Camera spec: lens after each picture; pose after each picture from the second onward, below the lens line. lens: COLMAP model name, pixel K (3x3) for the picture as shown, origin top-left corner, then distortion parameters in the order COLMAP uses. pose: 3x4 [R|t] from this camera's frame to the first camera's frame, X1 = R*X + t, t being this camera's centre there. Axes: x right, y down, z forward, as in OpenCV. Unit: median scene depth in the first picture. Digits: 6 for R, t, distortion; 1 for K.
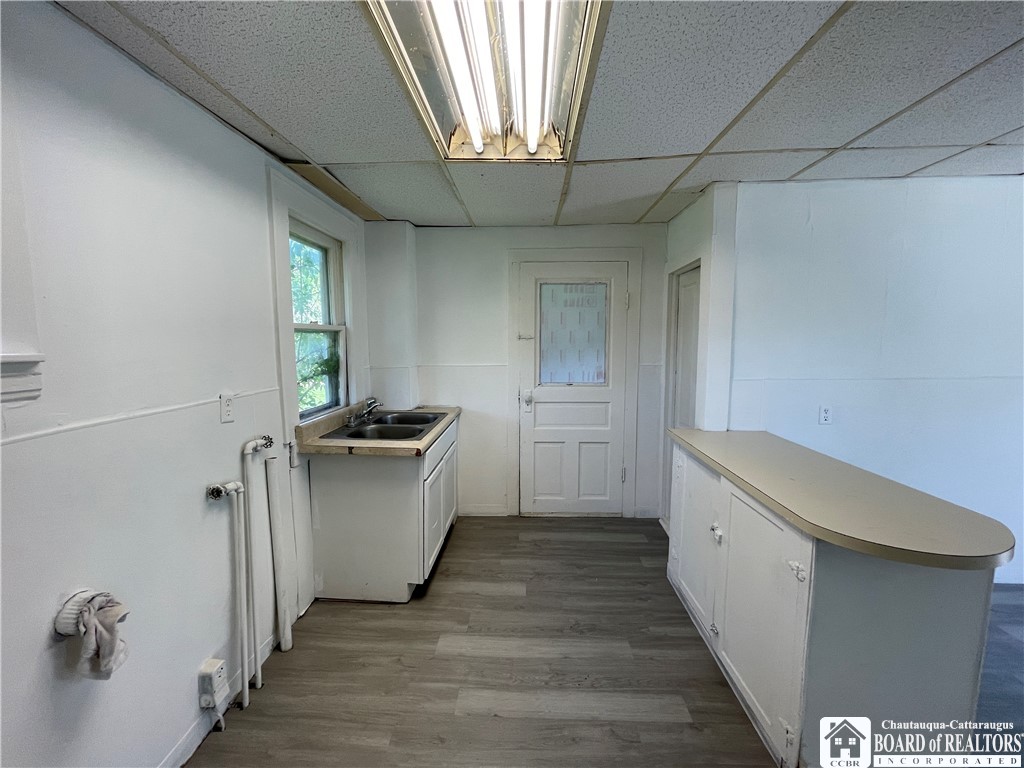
lens RADIAL K [[413.7, 0, 507.8], [0, 413.7, 388.3], [0, 0, 1]] dist [-0.001874, -0.000291]
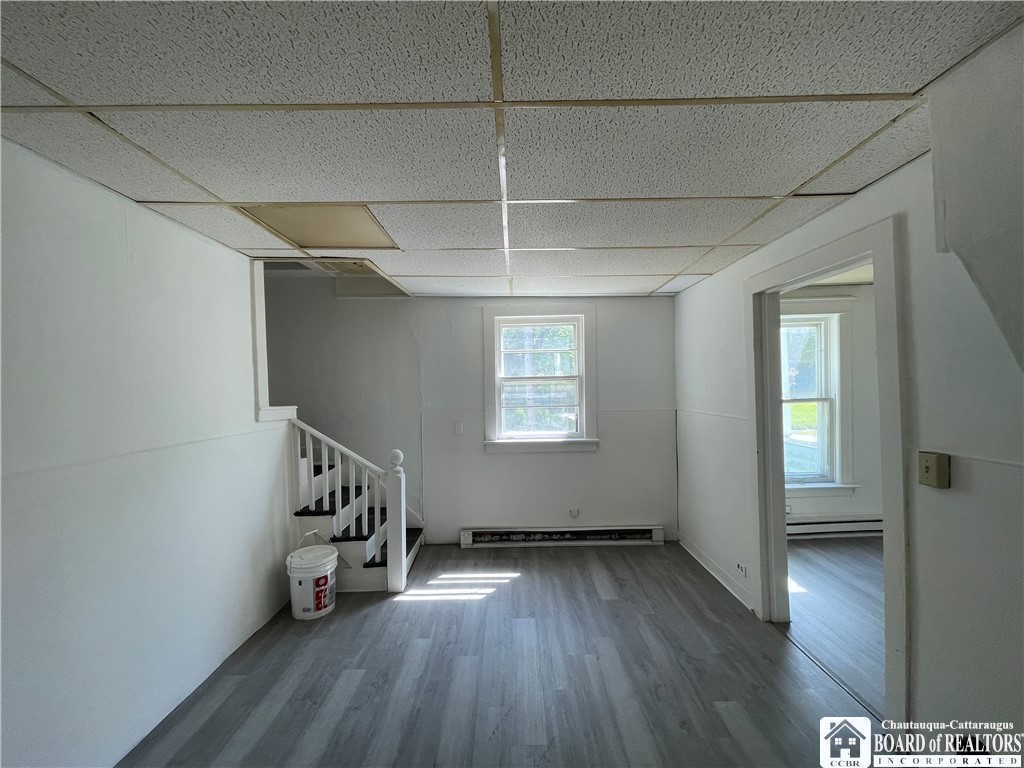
lens RADIAL K [[415.2, 0, 509.8], [0, 415.2, 388.6], [0, 0, 1]] dist [-0.002229, -0.000133]
pose [[-0.038842, 0.005706, 0.999229, 0.396520], [0.129152, 0.991625, -0.000643, -0.056763], [-0.990864, 0.129028, -0.039253, 0.346835]]
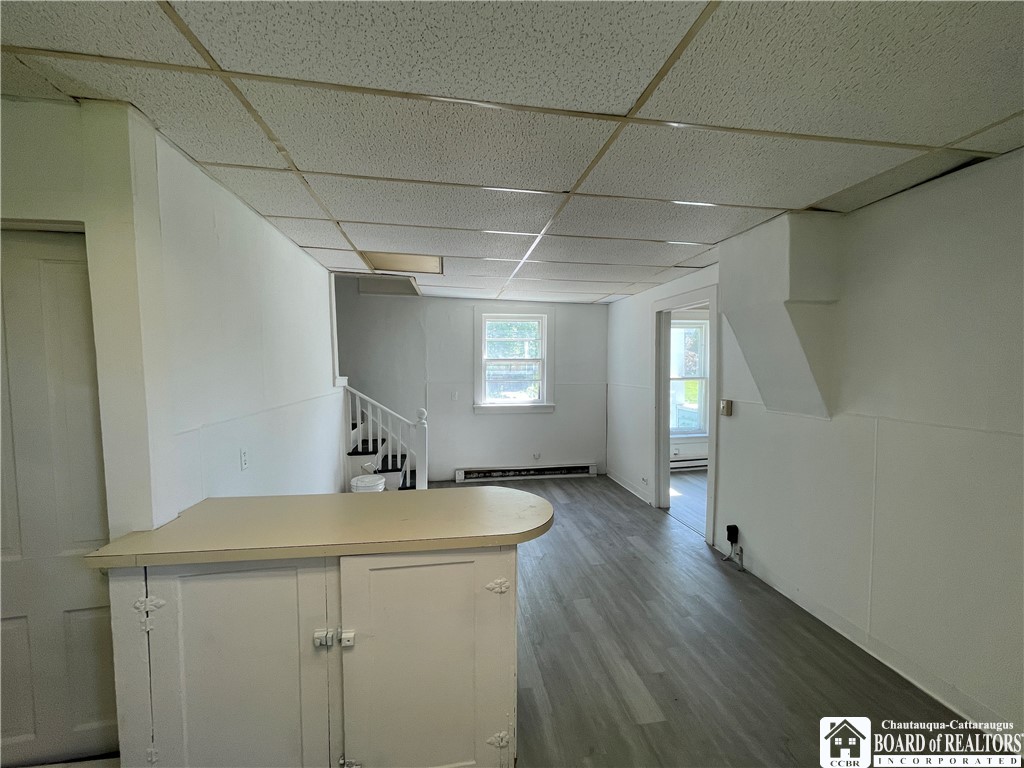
lens RADIAL K [[413.7, 0, 507.8], [0, 413.7, 388.3], [0, 0, 1]] dist [-0.001874, -0.000291]
pose [[-0.197596, -0.043353, 0.979324, -0.200298], [0.110291, 0.991695, 0.066154, -0.083706], [-0.974059, 0.121083, -0.191174, 0.656258]]
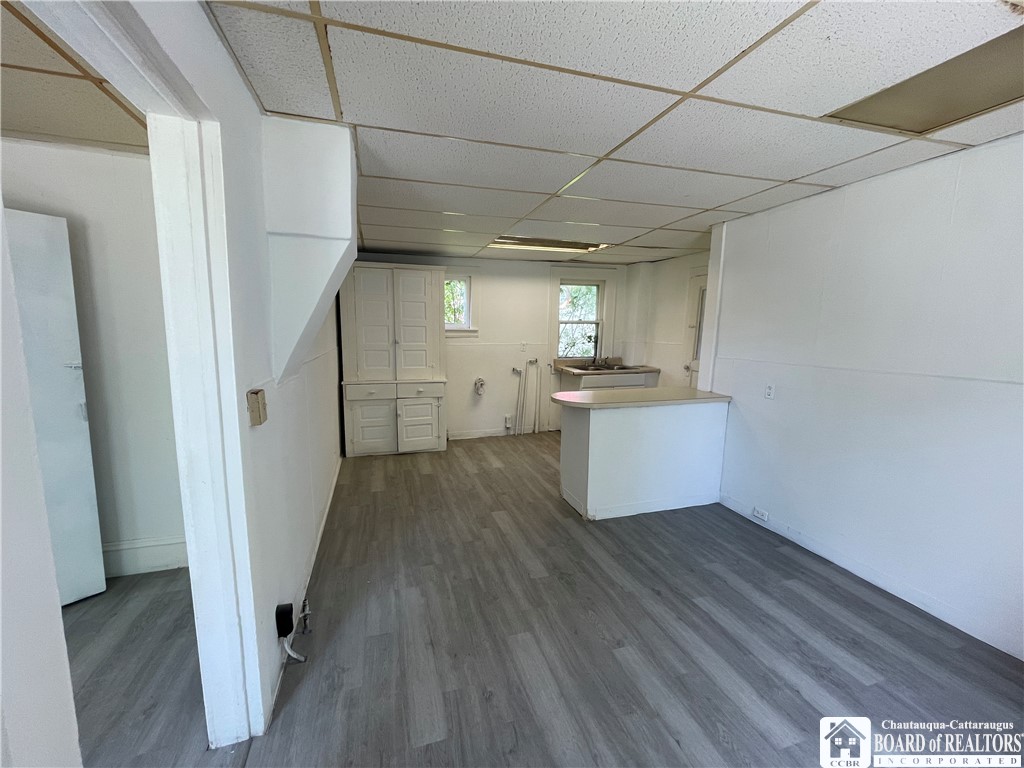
lens RADIAL K [[413.7, 0, 507.8], [0, 413.7, 388.3], [0, 0, 1]] dist [-0.001874, -0.000291]
pose [[0.335216, 0.148643, -0.930342, 1.802722], [-0.116462, 0.986440, 0.115643, 0.003672], [0.934915, 0.069584, 0.347981, -0.196163]]
